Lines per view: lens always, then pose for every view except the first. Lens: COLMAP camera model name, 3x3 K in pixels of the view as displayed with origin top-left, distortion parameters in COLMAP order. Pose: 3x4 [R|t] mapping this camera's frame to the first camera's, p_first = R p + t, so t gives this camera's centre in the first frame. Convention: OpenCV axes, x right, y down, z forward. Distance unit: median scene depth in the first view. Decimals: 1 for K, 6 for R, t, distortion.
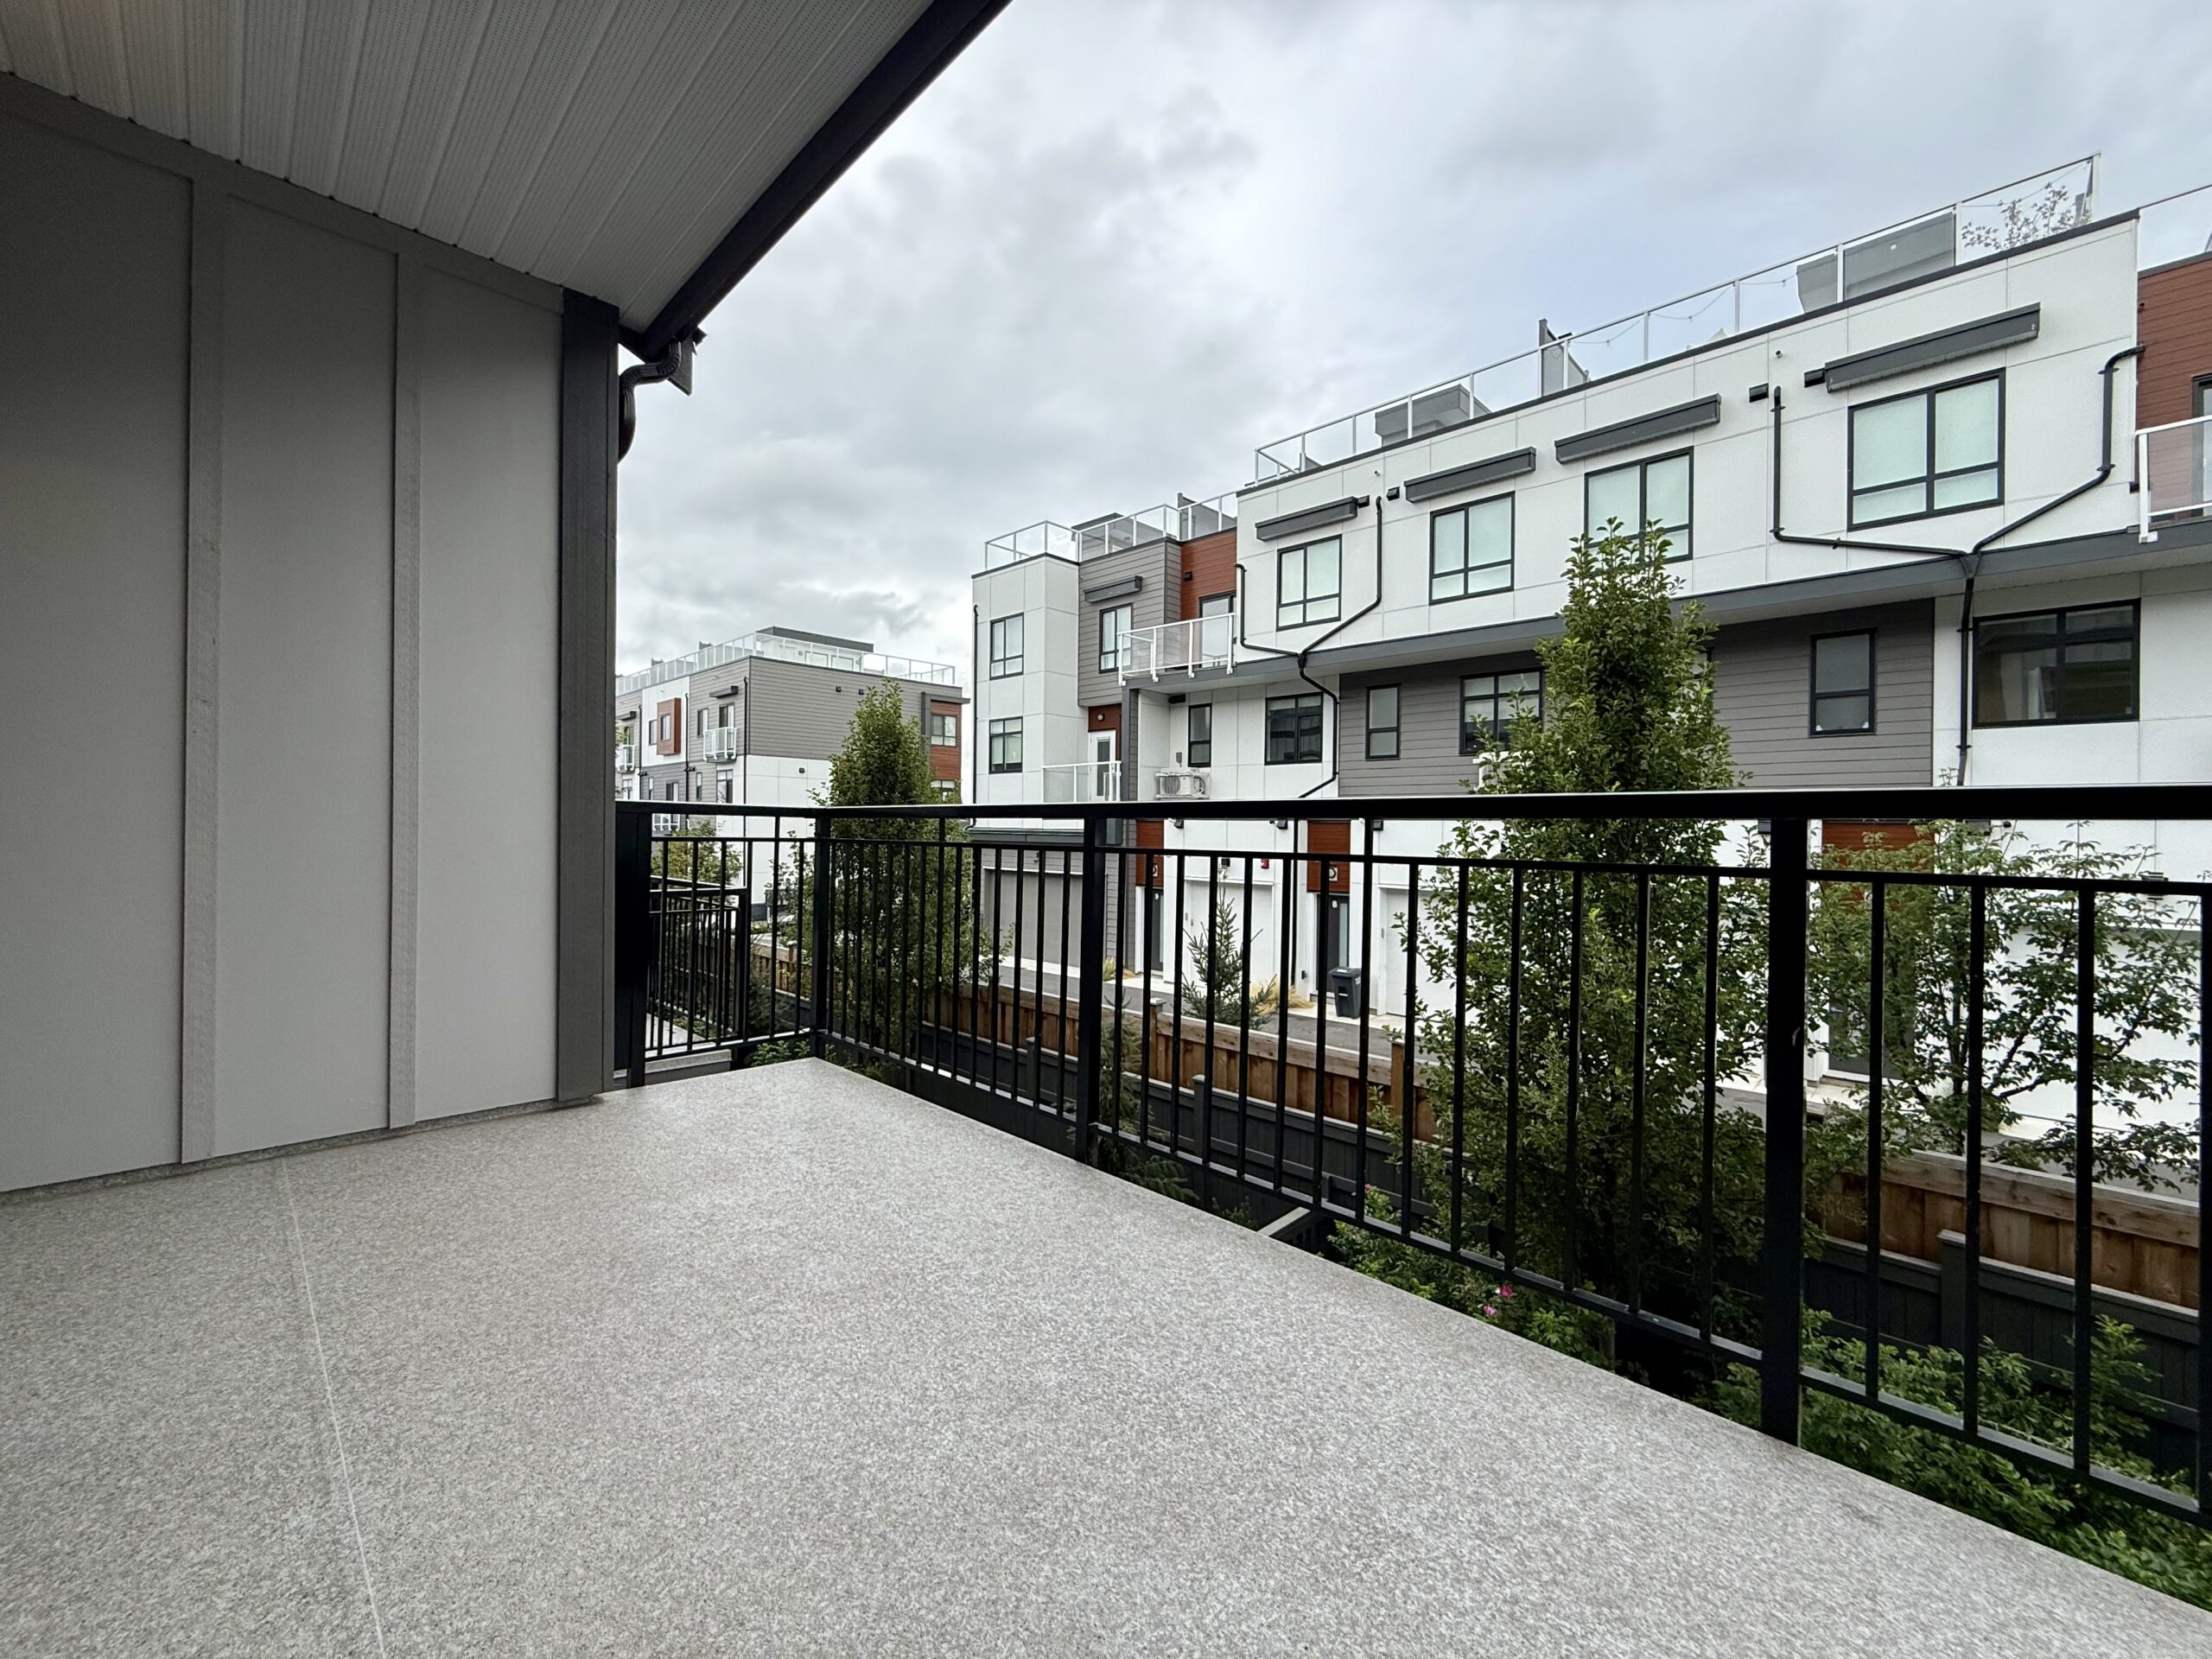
lens RADIAL K [[881.7, 0, 1091.7], [0, 881.7, 828.7], [0, 0, 1]] dist [-0.000062, -0.000149]
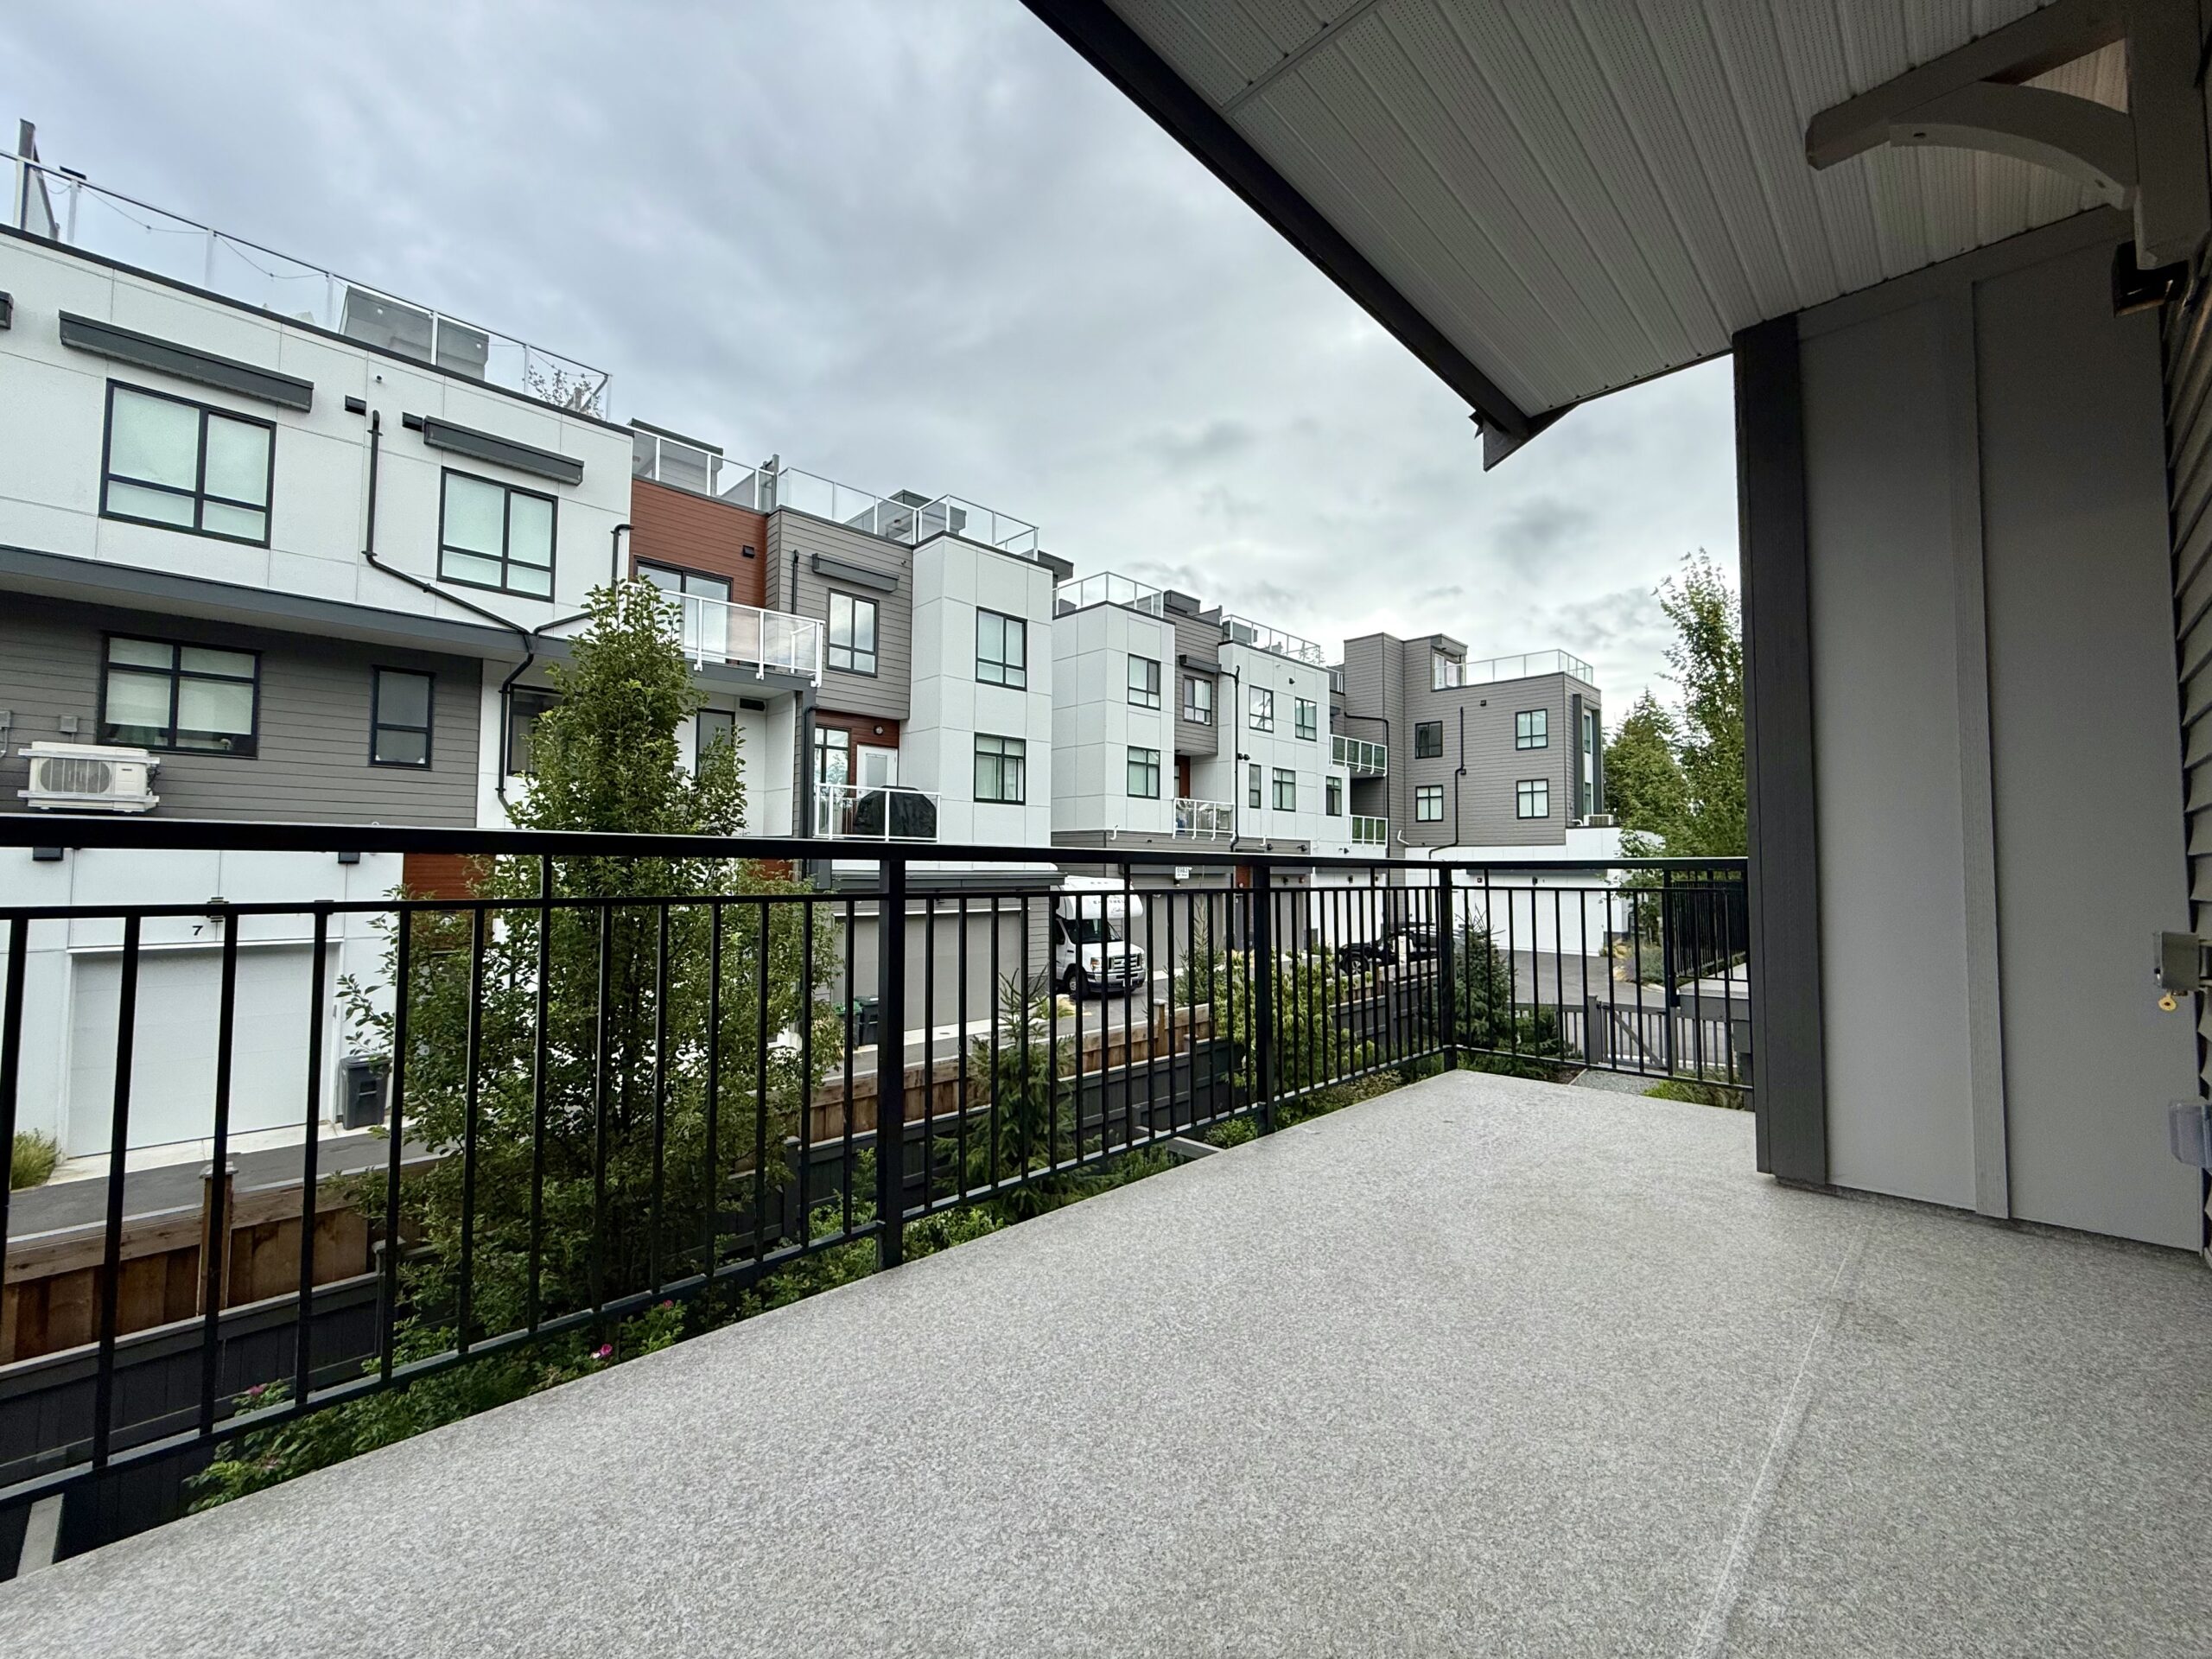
lens RADIAL K [[881.7, 0, 1107.5], [0, 881.7, 826.9], [0, 0, 1]] dist [-0.000062, -0.000149]
pose [[0.000635, 0.039001, 0.999239, -0.197835], [-0.007386, 0.999212, -0.038995, -0.002562], [-0.999973, -0.007356, 0.000923, 0.180857]]
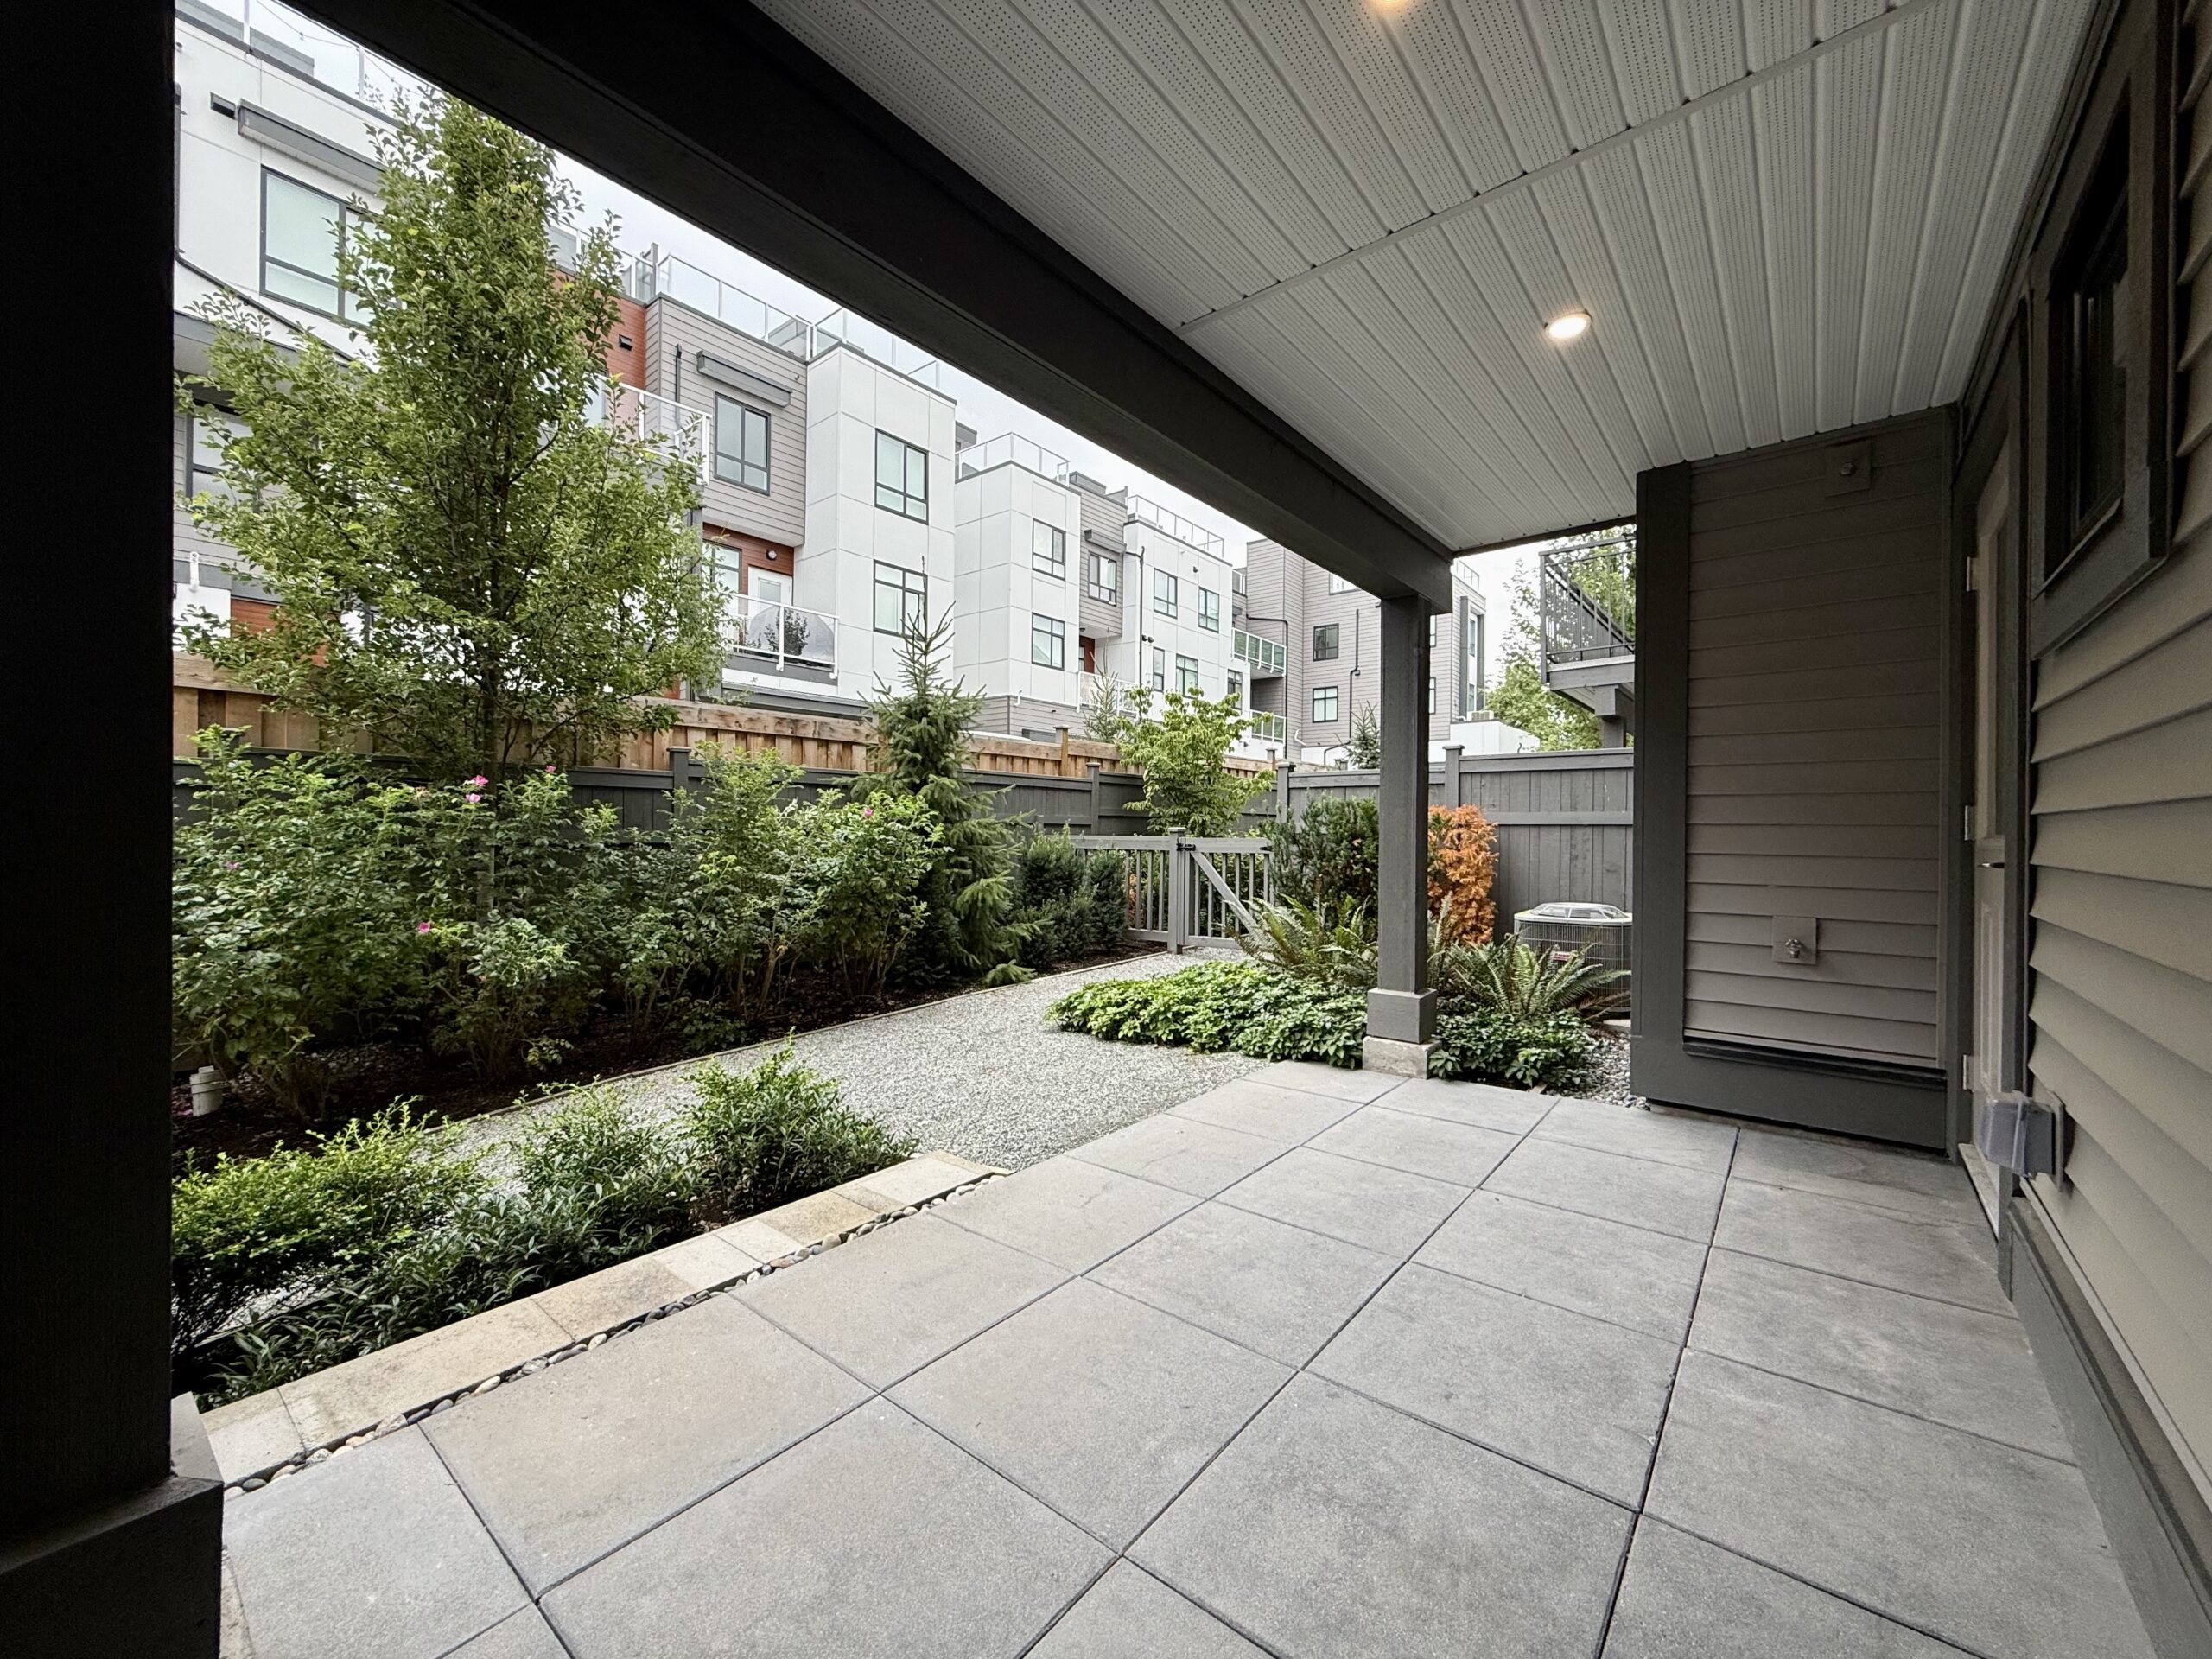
lens RADIAL K [[881.7, 0, 1107.0], [0, 881.7, 828.3], [0, 0, 1]] dist [-0.000062, -0.000149]
pose [[-0.108069, -0.010580, 0.994087, -0.198926], [-0.010207, 0.999902, 0.009533, 0.222200], [-0.994091, -0.009116, -0.108167, 0.180979]]
